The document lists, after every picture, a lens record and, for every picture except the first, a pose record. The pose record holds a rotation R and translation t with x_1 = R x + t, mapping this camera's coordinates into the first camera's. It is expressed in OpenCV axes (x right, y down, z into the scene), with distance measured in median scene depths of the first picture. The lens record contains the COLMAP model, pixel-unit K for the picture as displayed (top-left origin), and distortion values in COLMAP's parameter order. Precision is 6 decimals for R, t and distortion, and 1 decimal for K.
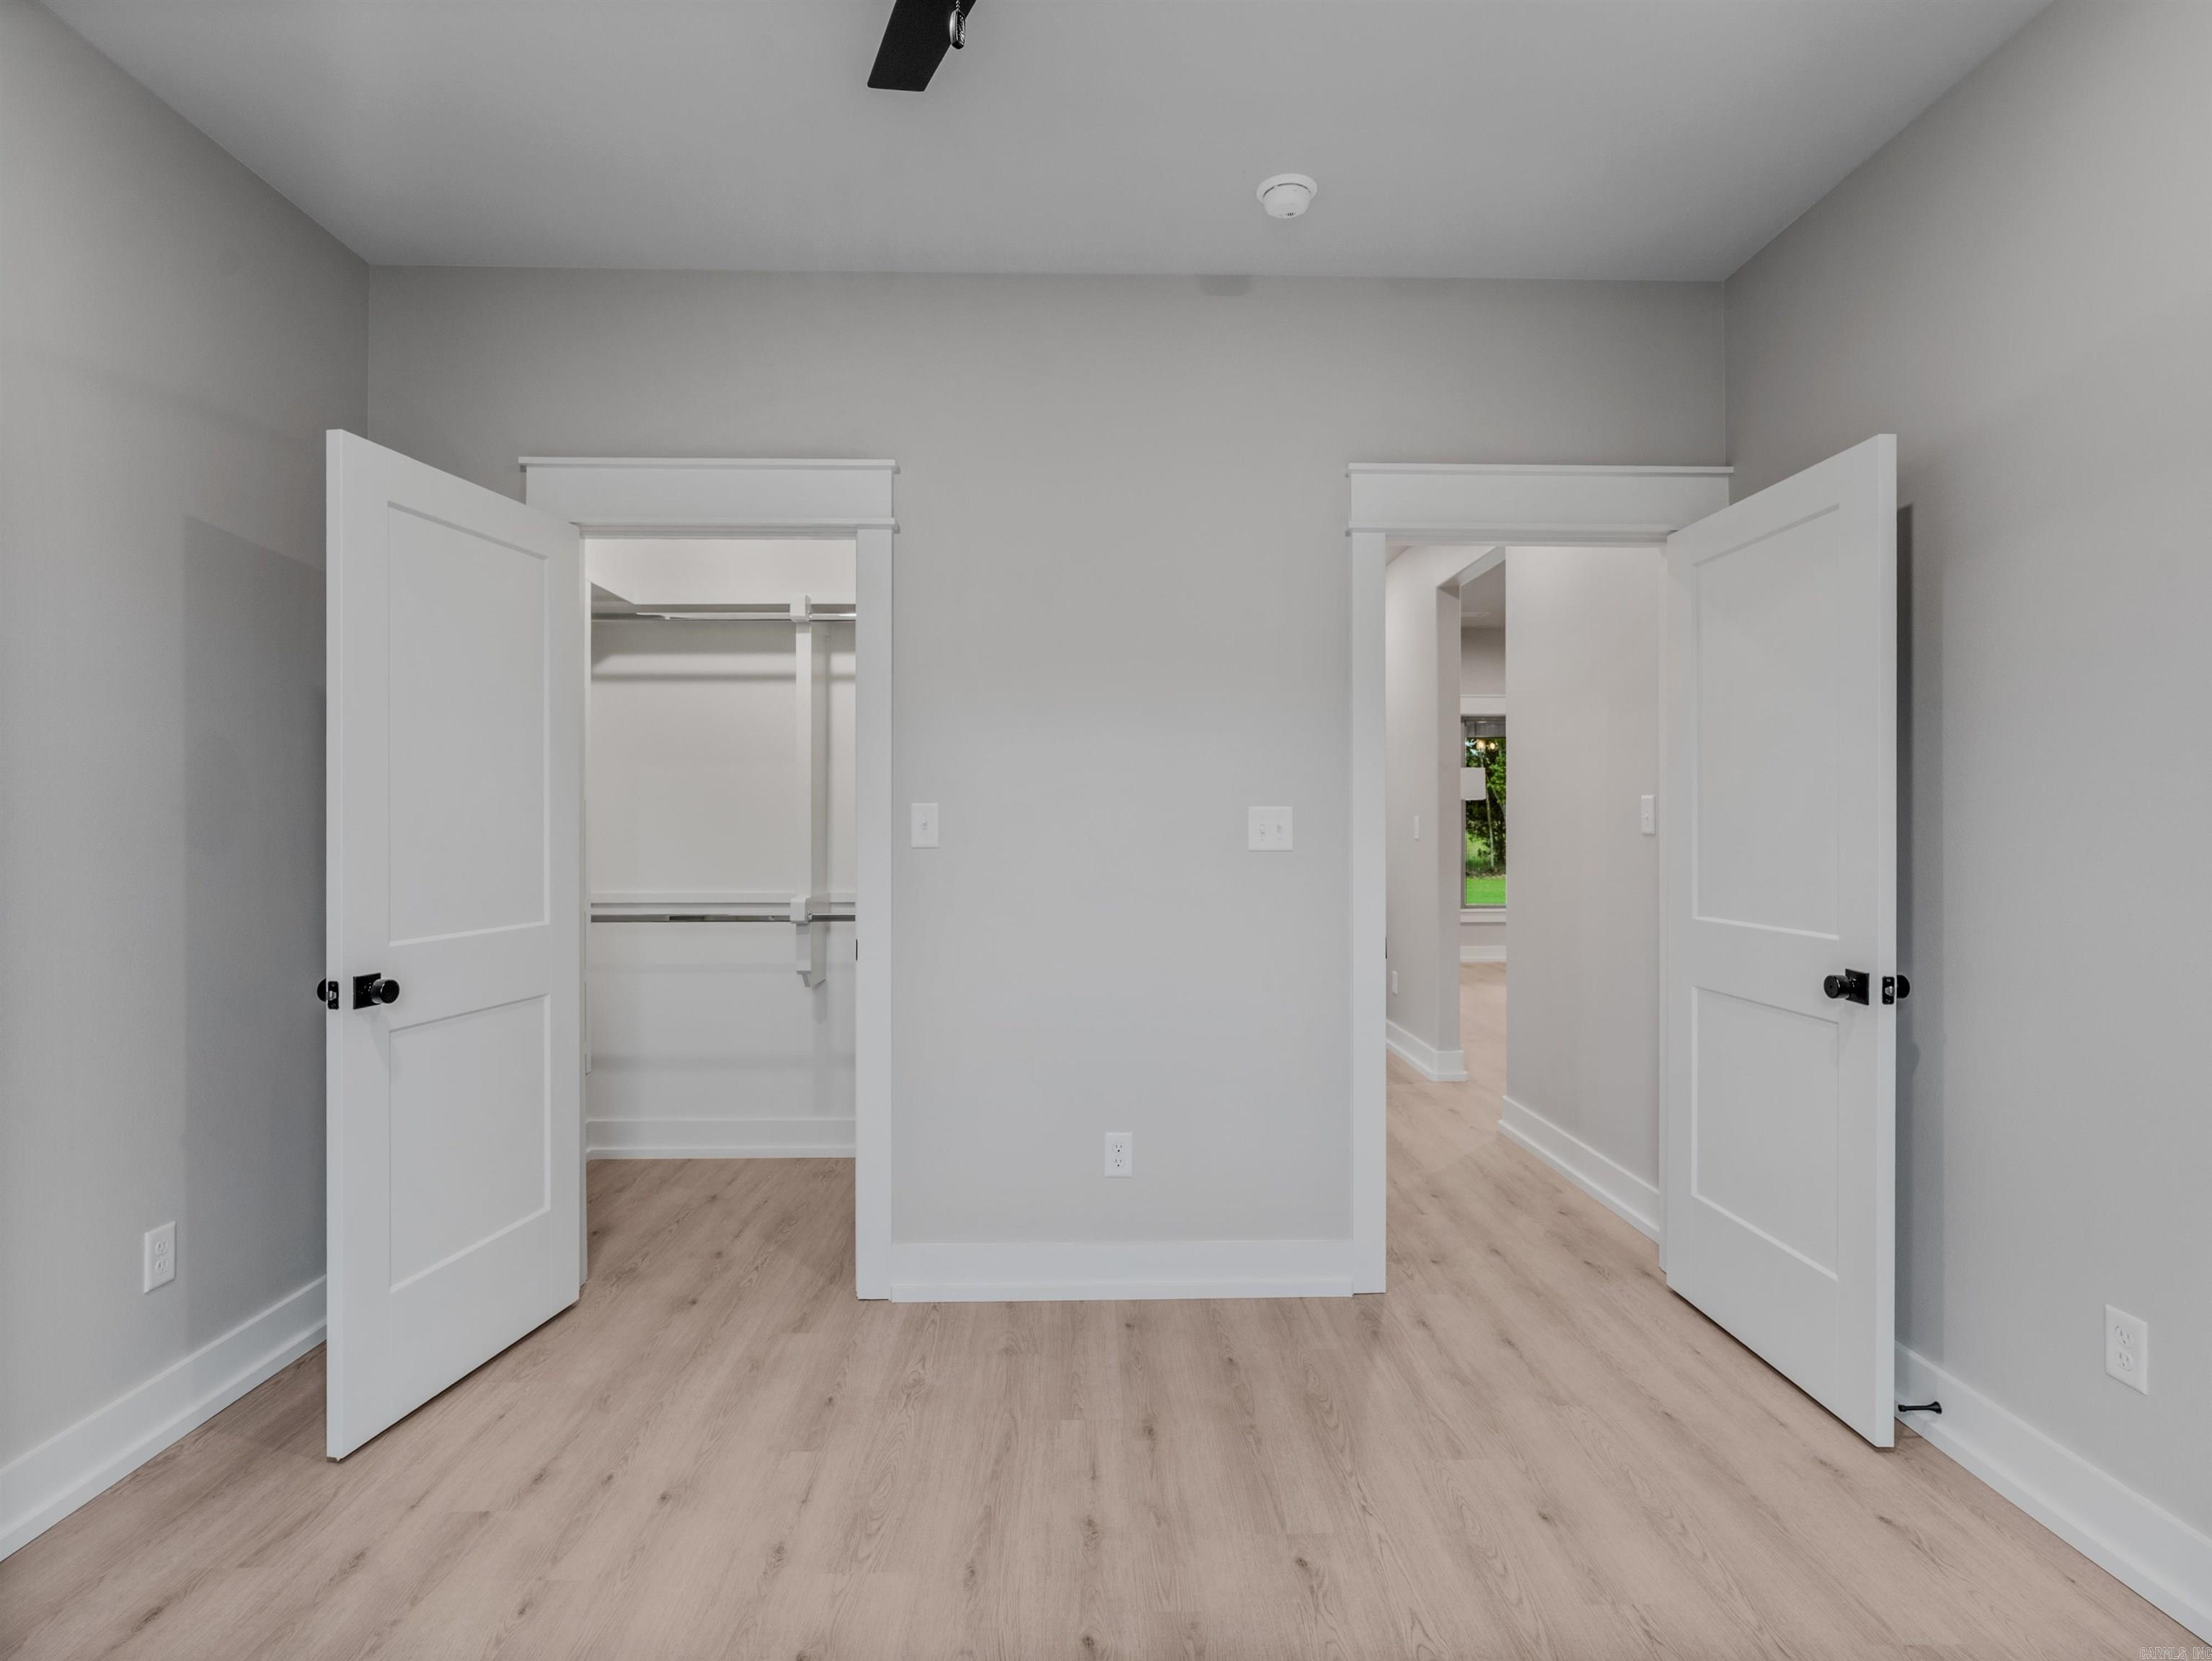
lens RADIAL K [[1142.8, 0, 1101.9], [0, 1142.8, 825.3], [0, 0, 1]] dist [0.005440, 0.000966]
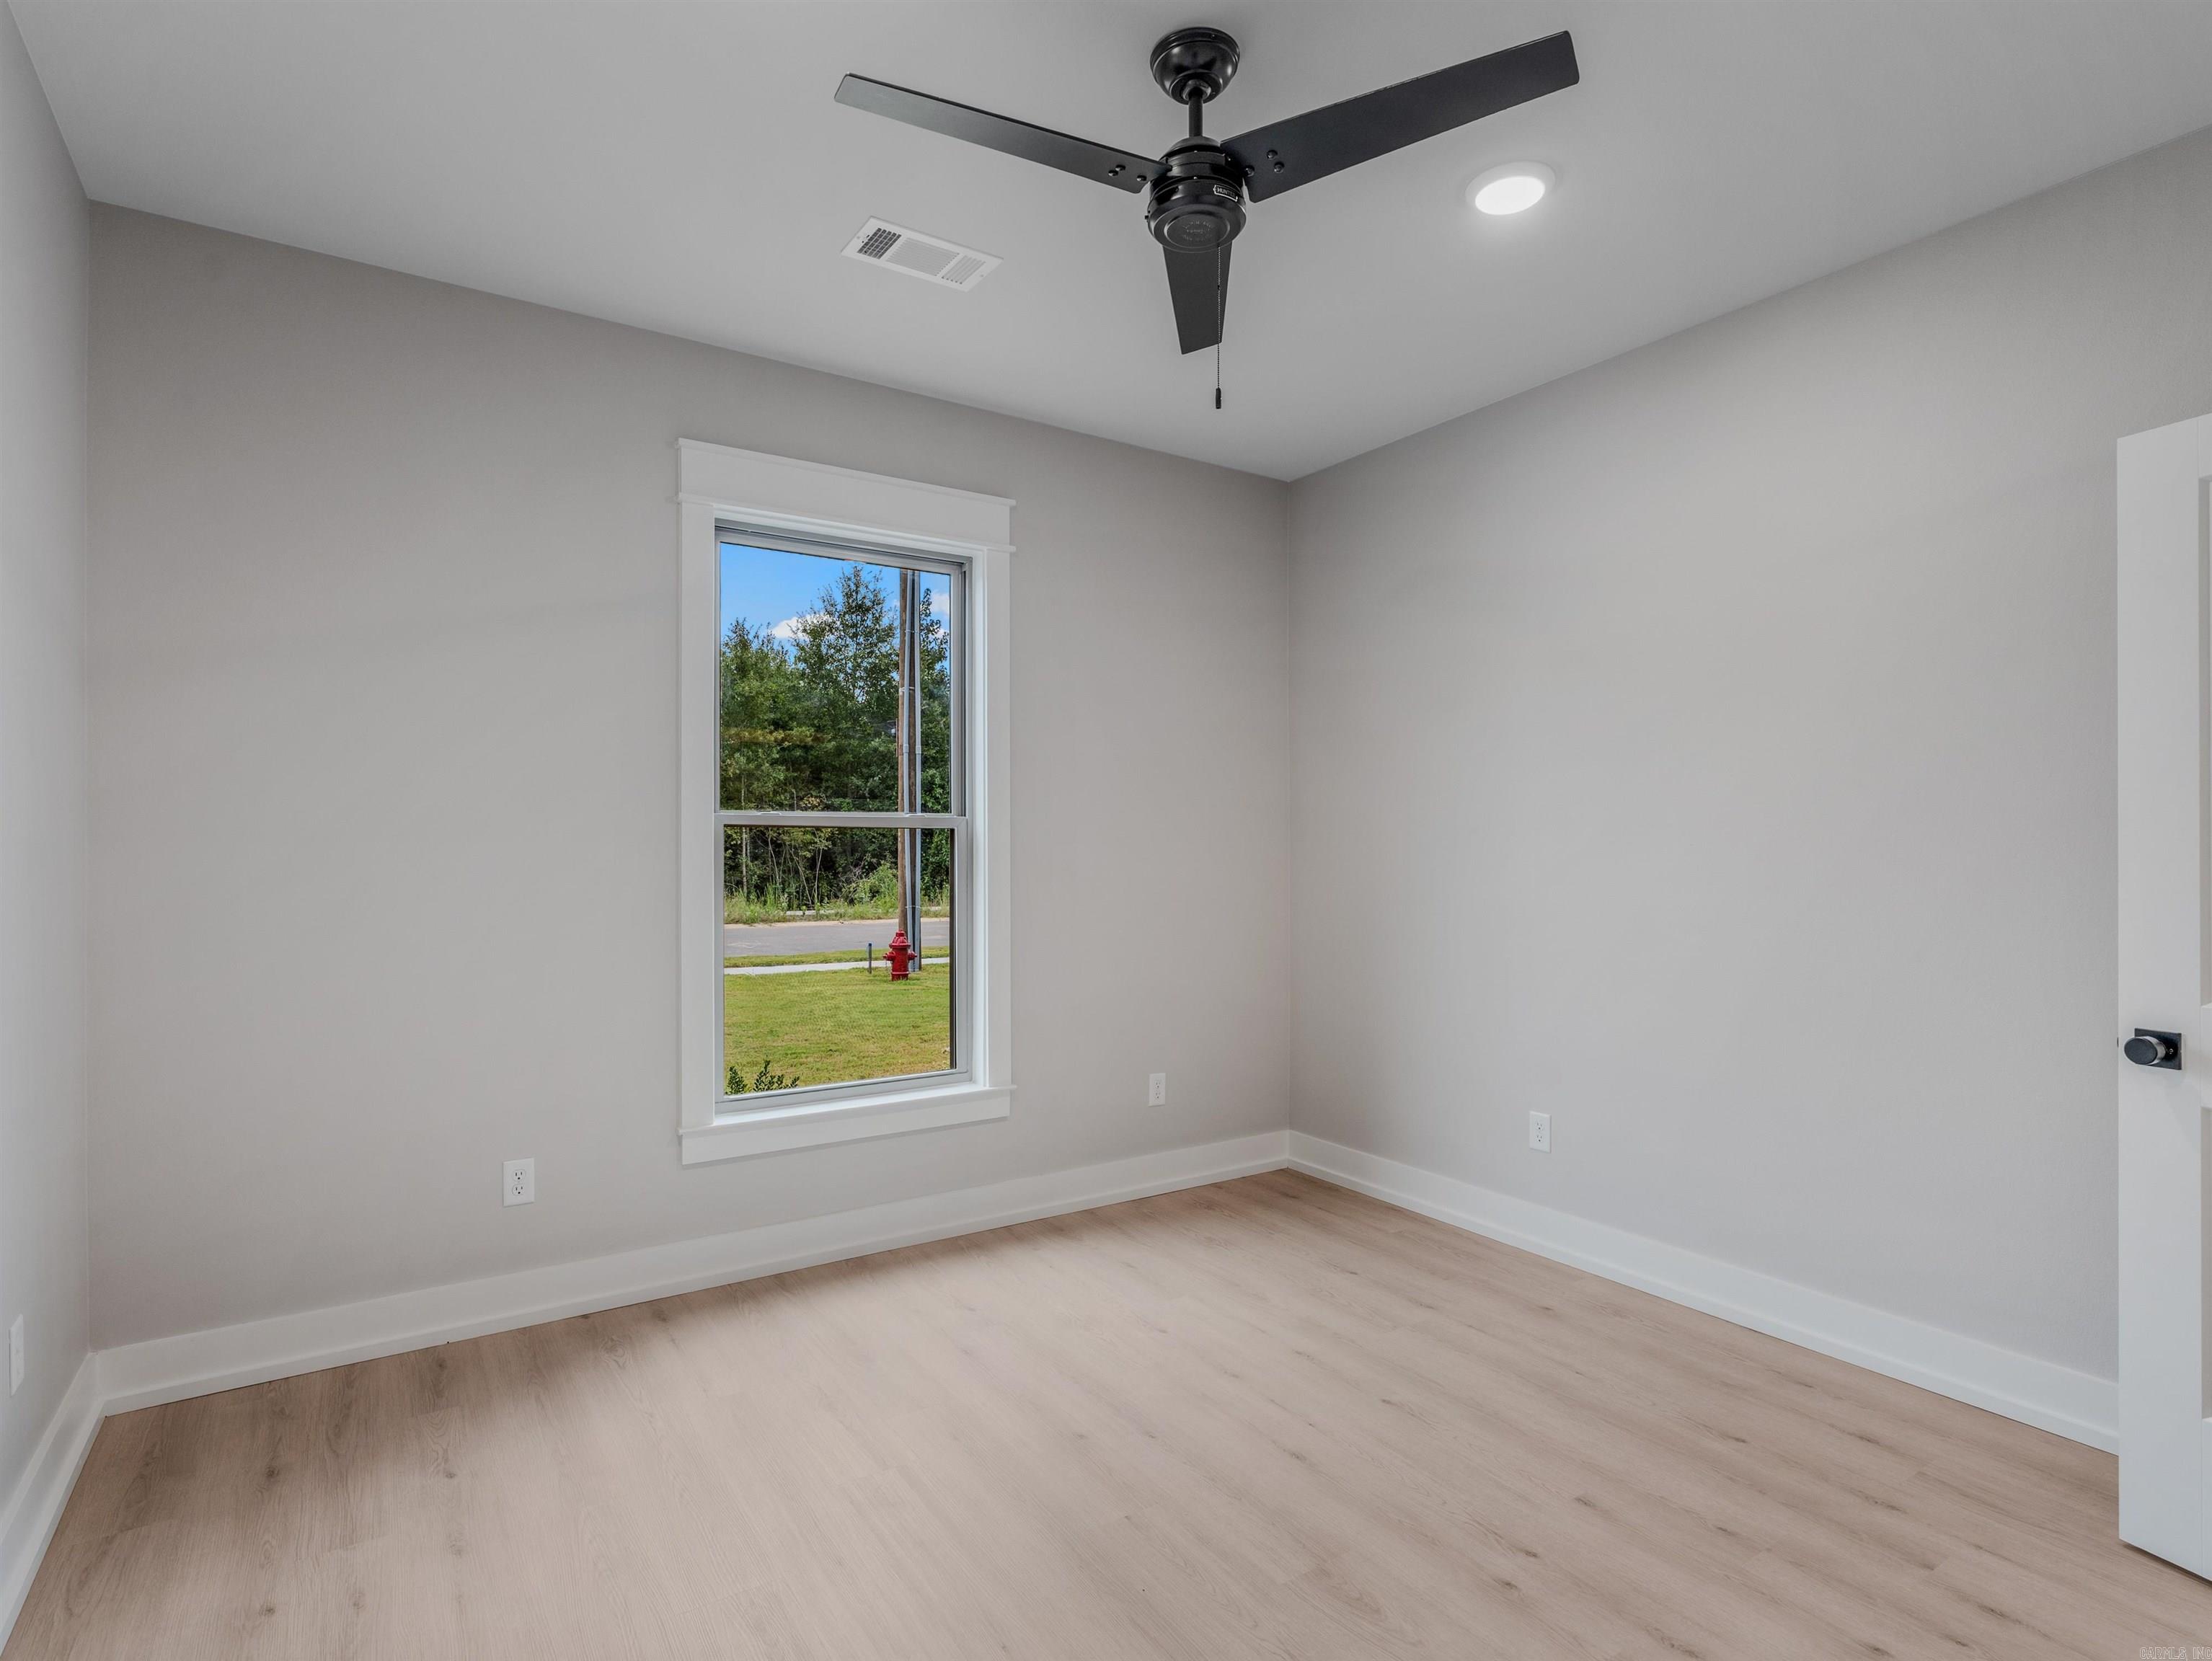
lens RADIAL K [[1142.8, 0, 1113.6], [0, 1142.8, 843.1], [0, 0, 1]] dist [0.005440, 0.000966]
pose [[-0.847780, -0.006705, -0.530306, 0.575973], [-0.003143, 0.999966, -0.007619, -0.006513], [0.530339, -0.004792, -0.847772, 1.469176]]
